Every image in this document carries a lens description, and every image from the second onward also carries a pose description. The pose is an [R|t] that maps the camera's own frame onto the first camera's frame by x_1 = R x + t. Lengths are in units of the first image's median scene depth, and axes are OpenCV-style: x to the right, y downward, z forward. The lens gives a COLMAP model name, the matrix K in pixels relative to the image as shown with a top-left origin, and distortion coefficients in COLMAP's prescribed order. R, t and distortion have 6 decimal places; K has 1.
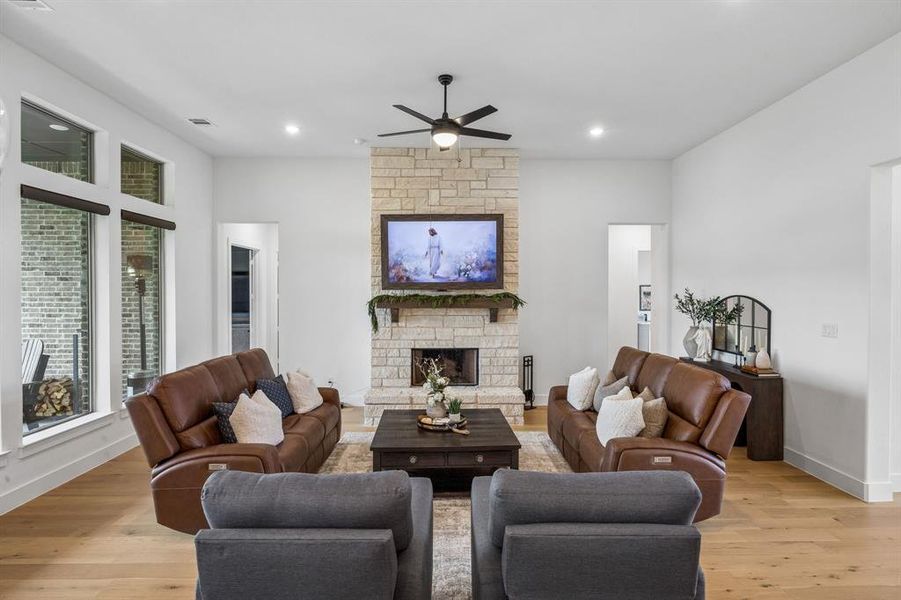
lens RADIAL K [[481.8, 0, 450.5], [0, 481.8, 300.0], [0, 0, 1]] dist [-0.003225, -0.000110]
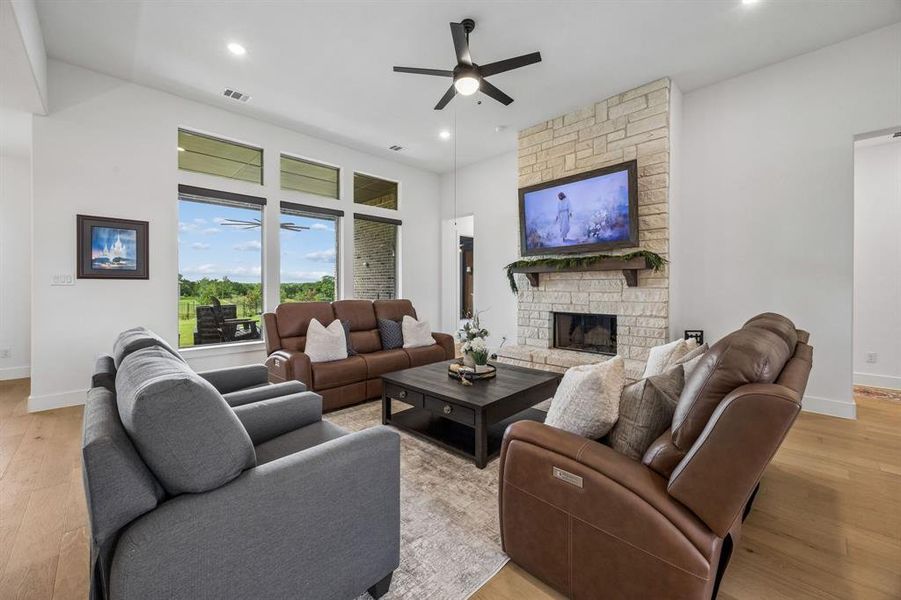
lens RADIAL K [[353.0, 0, 456.3], [0, 353.0, 291.7], [0, 0, 1]] dist [0.000655, -0.000025]
pose [[0.690811, 0.007513, -0.722997, 0.343494], [-0.013048, 0.999913, -0.002077, 0.063196], [0.722918, 0.010869, 0.690848, 0.329226]]
